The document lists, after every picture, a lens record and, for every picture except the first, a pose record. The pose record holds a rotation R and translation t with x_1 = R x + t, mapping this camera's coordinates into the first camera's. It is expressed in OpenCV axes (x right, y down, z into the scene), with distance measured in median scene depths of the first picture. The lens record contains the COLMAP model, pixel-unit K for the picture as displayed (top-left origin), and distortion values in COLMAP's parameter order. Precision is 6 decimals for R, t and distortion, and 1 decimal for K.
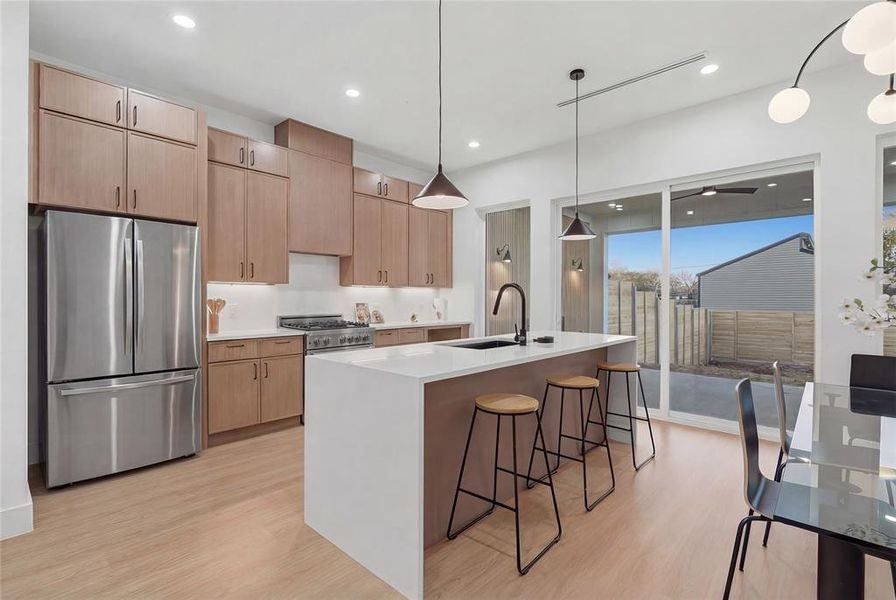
lens RADIAL K [[416.5, 0, 443.8], [0, 416.5, 298.7], [0, 0, 1]] dist [-0.001944, 0.000389]
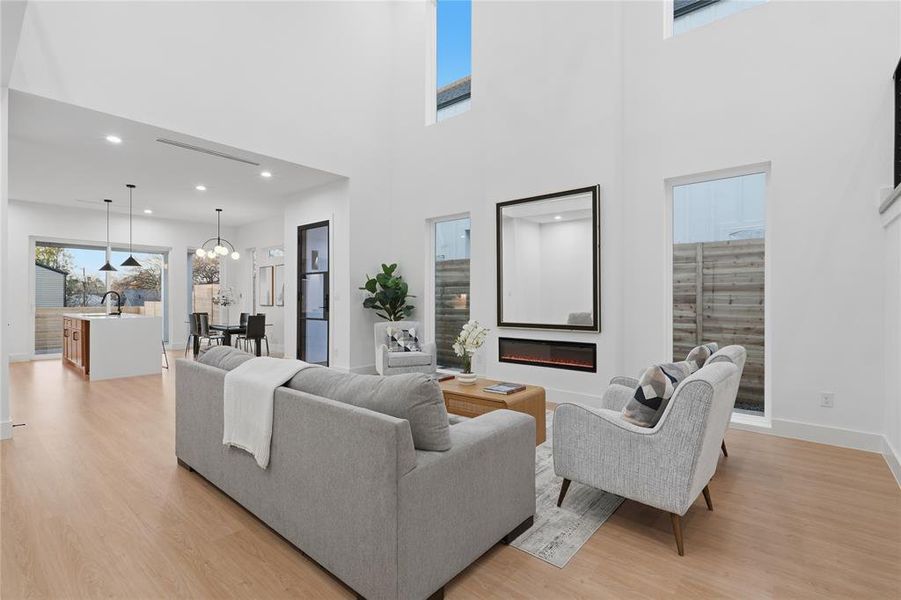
lens RADIAL K [[418.9, 0, 446.3], [0, 418.9, 298.7], [0, 0, 1]] dist [-0.001944, 0.000389]
pose [[-0.040274, -0.003583, 0.999182, -1.446655], [-0.001689, 0.999992, 0.003518, -0.003027], [-0.999187, -0.001546, -0.040280, -0.547536]]
